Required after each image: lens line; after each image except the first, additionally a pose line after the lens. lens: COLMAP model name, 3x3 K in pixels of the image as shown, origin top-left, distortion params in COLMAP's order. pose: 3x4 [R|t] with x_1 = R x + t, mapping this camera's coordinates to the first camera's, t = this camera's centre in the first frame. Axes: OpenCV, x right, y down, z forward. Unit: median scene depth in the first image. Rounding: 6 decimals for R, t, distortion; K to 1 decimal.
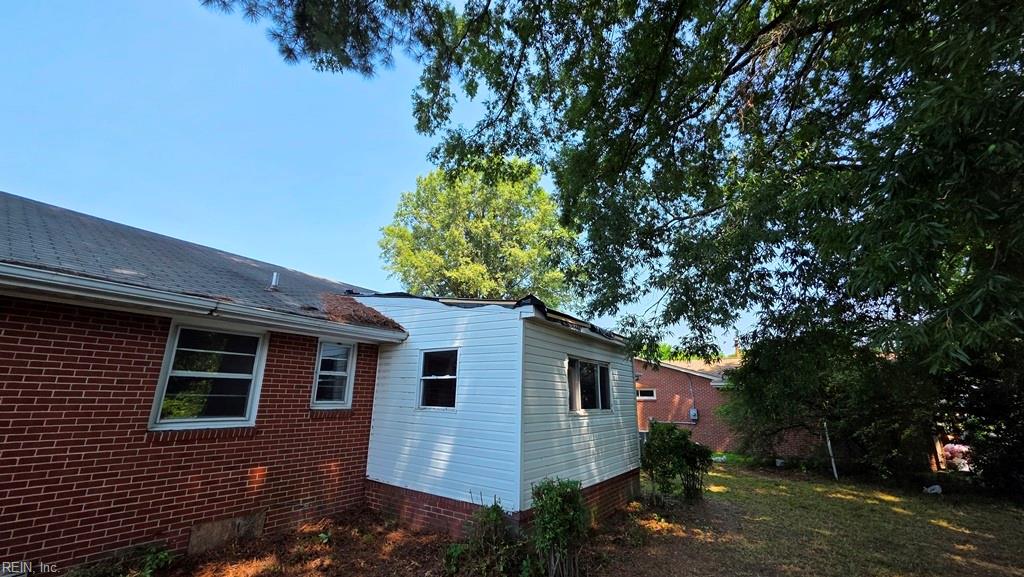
lens RADIAL K [[411.9, 0, 518.8], [0, 411.9, 286.1], [0, 0, 1]] dist [0.003607, 0.000262]
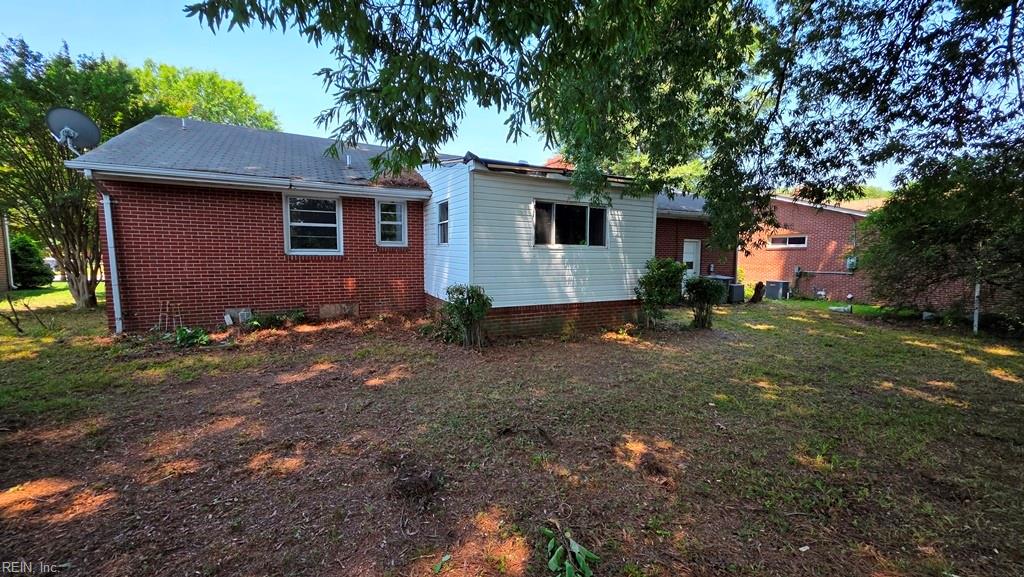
lens RADIAL K [[411.9, 0, 513.2], [0, 411.9, 287.7], [0, 0, 1]] dist [0.003607, 0.000262]
pose [[0.882219, 0.031849, -0.469760, 0.638533], [0.127429, 0.944324, 0.303339, 0.042839], [0.453267, -0.327473, 0.829042, -0.087922]]
